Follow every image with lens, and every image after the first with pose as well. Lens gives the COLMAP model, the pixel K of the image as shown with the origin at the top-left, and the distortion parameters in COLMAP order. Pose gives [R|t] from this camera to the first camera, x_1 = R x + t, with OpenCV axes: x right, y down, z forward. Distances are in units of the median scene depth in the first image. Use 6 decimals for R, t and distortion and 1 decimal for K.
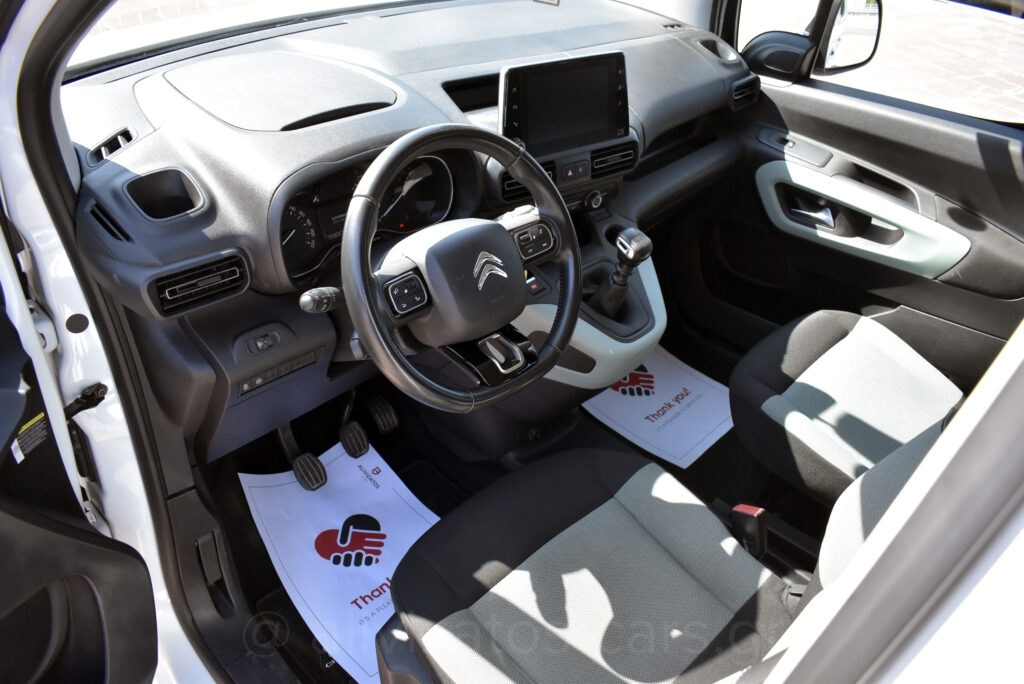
lens RADIAL K [[794.2, 0, 512.0], [0, 794.2, 342.0], [0, 0, 1]] dist [-0.096426, 0.004172]
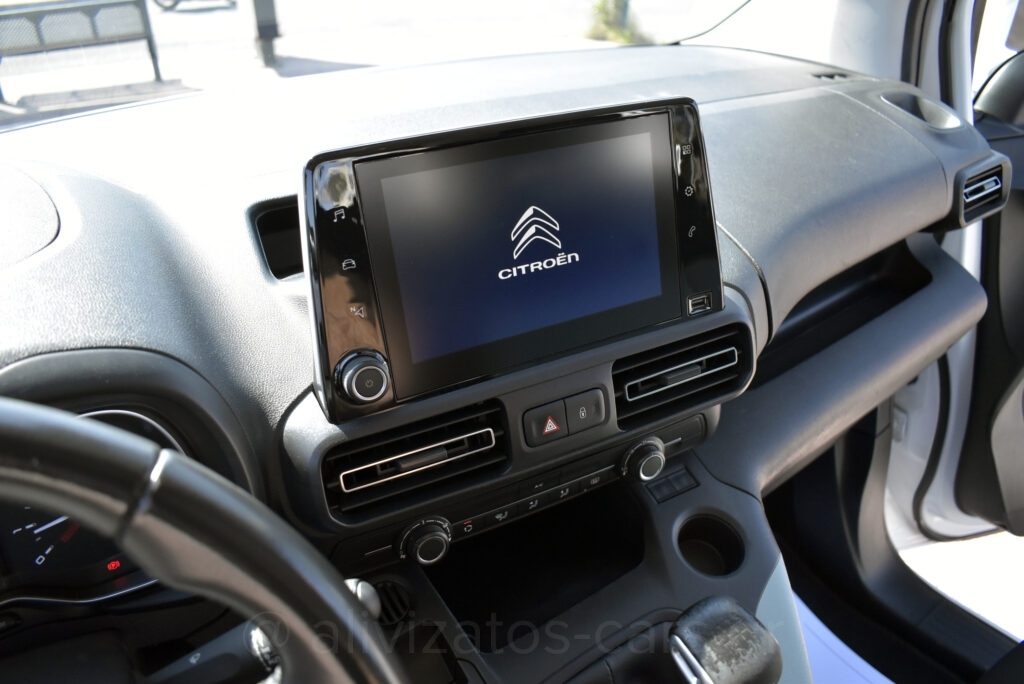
lens RADIAL K [[794.2, 0, 512.0], [0, 794.2, 342.0], [0, 0, 1]] dist [-0.096426, 0.004172]
pose [[0.979564, -0.012613, -0.200736, 0.152616], [-0.015078, 0.990619, -0.135822, -0.236242], [0.200566, 0.136073, 0.970184, 0.742359]]
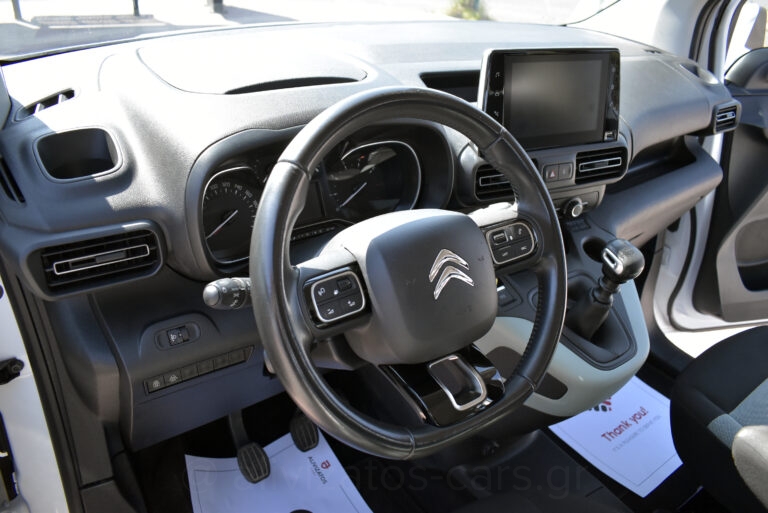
lens RADIAL K [[595.6, 0, 384.0], [0, 595.6, 256.5], [0, 0, 1]] dist [-0.096426, 0.004172]
pose [[0.984125, 0.078024, -0.159404, -0.001583], [-0.096170, 0.989325, -0.109485, -0.033985], [0.149160, 0.123077, 0.981123, 0.377761]]
